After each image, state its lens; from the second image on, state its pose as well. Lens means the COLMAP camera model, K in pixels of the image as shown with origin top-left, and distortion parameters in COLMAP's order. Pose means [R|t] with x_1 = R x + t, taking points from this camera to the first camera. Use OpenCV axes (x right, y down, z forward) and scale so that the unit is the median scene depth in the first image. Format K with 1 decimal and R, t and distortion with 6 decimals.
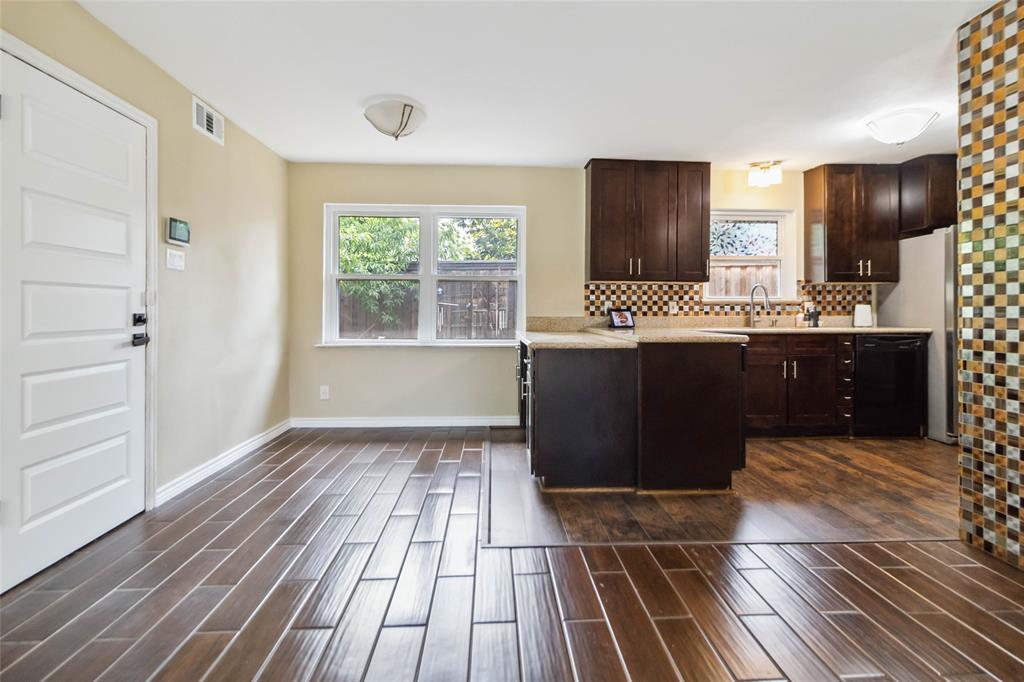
lens RADIAL K [[493.6, 0, 515.9], [0, 493.6, 312.1], [0, 0, 1]] dist [0.001365, 0.000800]
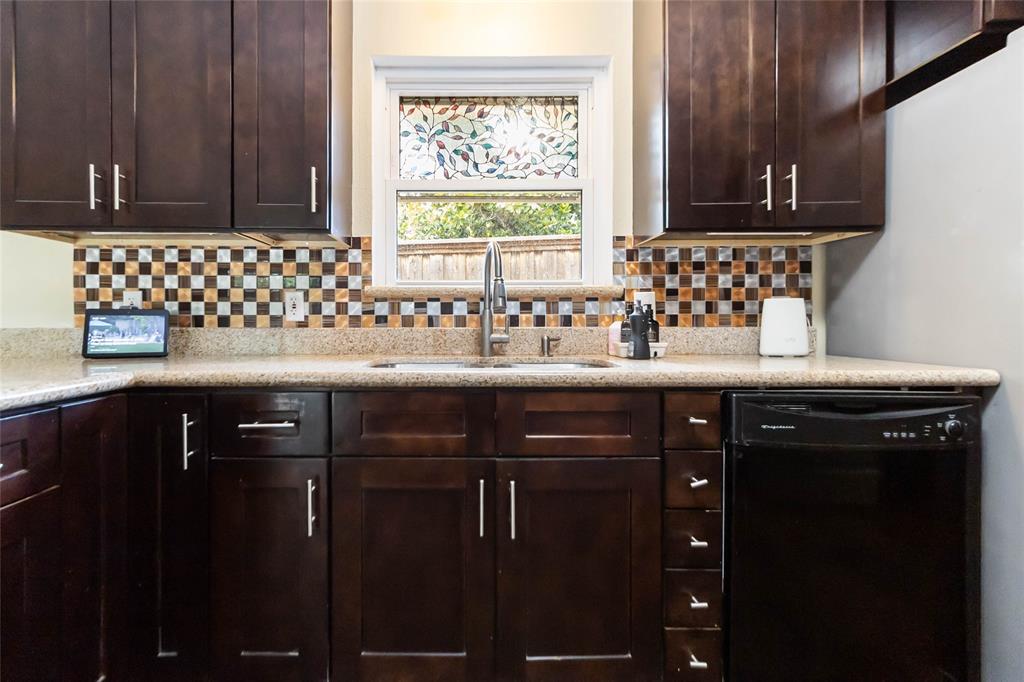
lens RADIAL K [[496.6, 0, 464.1], [0, 496.6, 326.0], [0, 0, 1]] dist [0.004183, 0.000769]
pose [[0.998657, 0.000801, -0.051797, 0.477421], [-0.000509, 0.999984, 0.005638, 0.004448], [0.051801, -0.005604, 0.998642, 0.607551]]
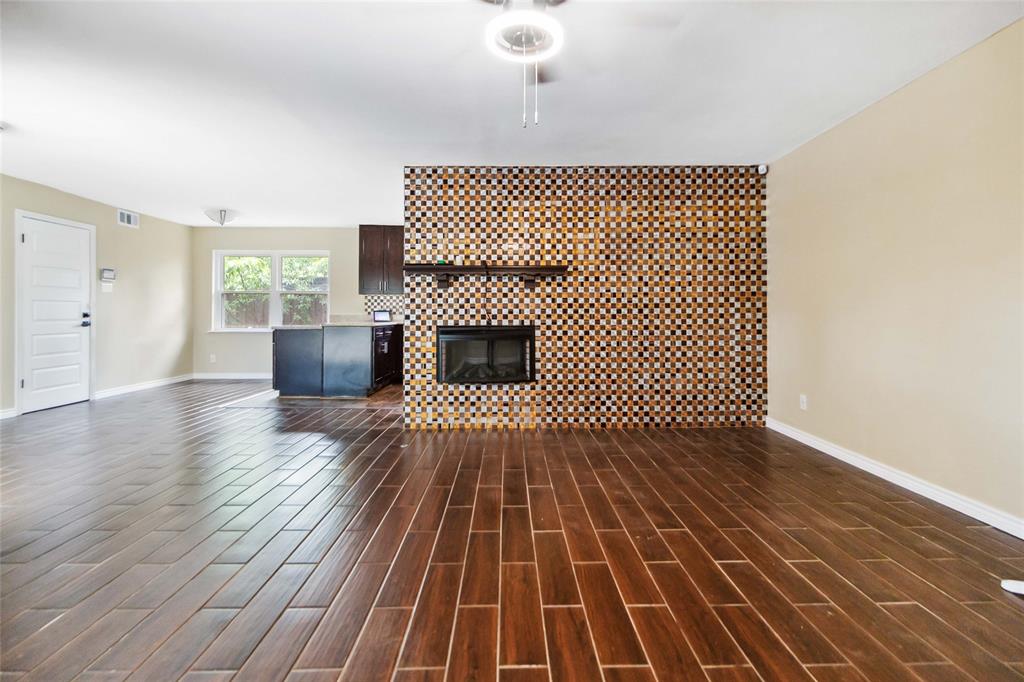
lens RADIAL K [[468.0, 0, 517.1], [0, 468.0, 314.1], [0, 0, 1]] dist [0.000302, 0.000470]
pose [[0.999819, -0.001030, -0.018974, 0.698505], [0.001038, 0.999999, 0.000396, 0.006150], [0.018974, -0.000415, 0.999820, -0.619083]]
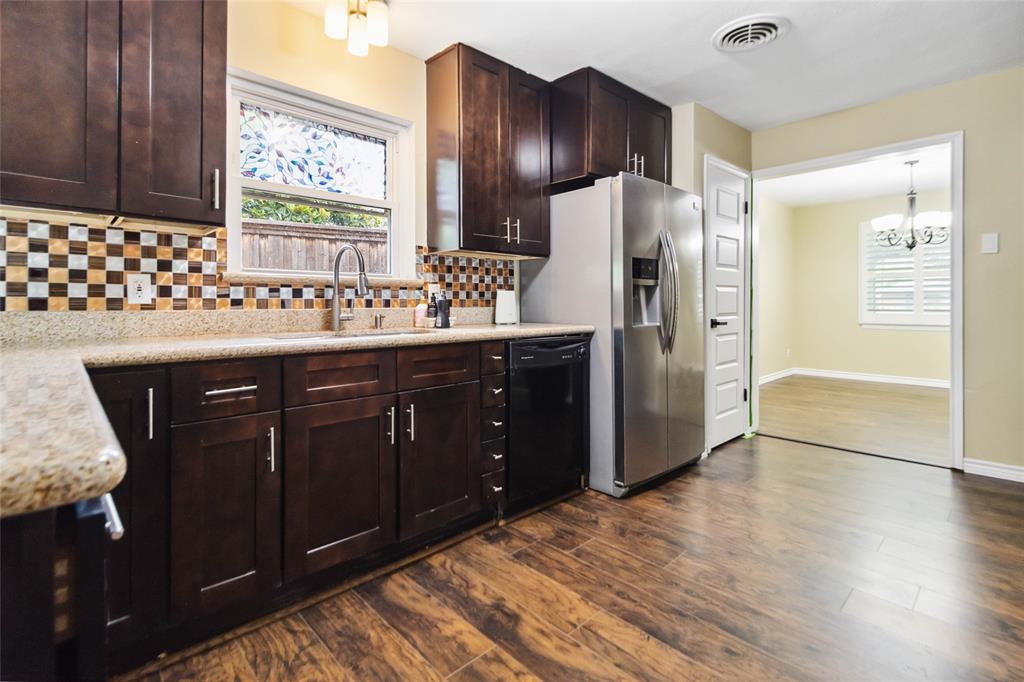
lens RADIAL K [[480.9, 0, 516.7], [0, 480.9, 302.7], [0, 0, 1]] dist [0.000596, 0.000199]
pose [[0.752347, 0.000971, 0.658766, 0.292599], [0.001430, 0.999994, -0.003107, 0.003552], [-0.658765, 0.003280, 0.752341, 0.509730]]
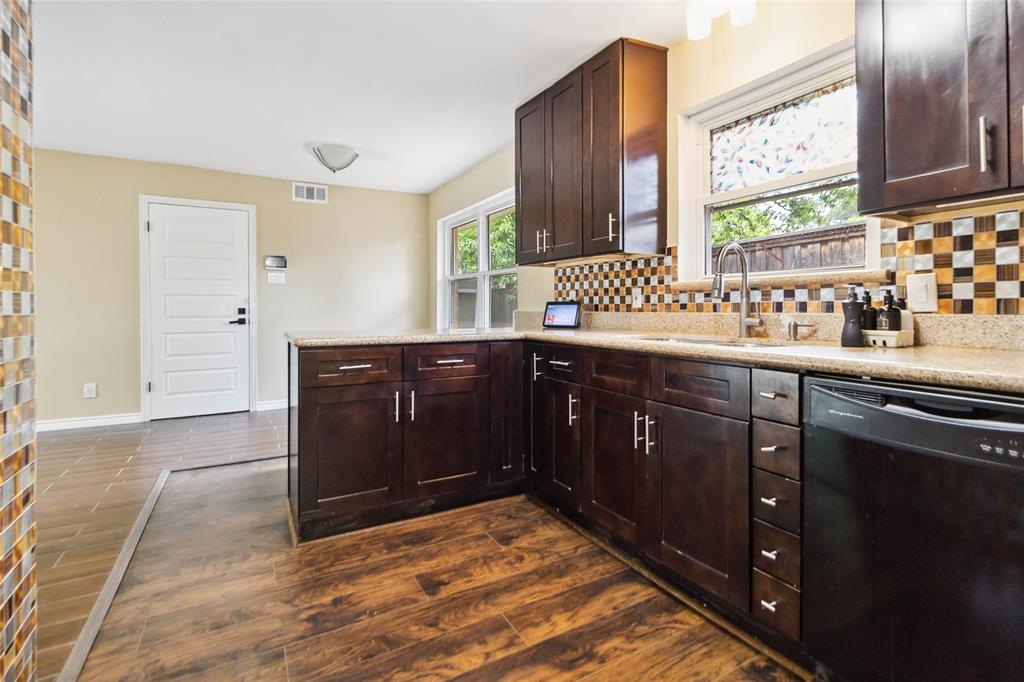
lens RADIAL K [[480.9, 0, 513.5], [0, 480.9, 308.1], [0, 0, 1]] dist [-0.001015, -0.000398]
pose [[0.448754, 0.000057, -0.893655, 0.775426], [0.002735, 0.999995, 0.001437, 0.002008], [0.893651, -0.003089, 0.448751, 0.605569]]
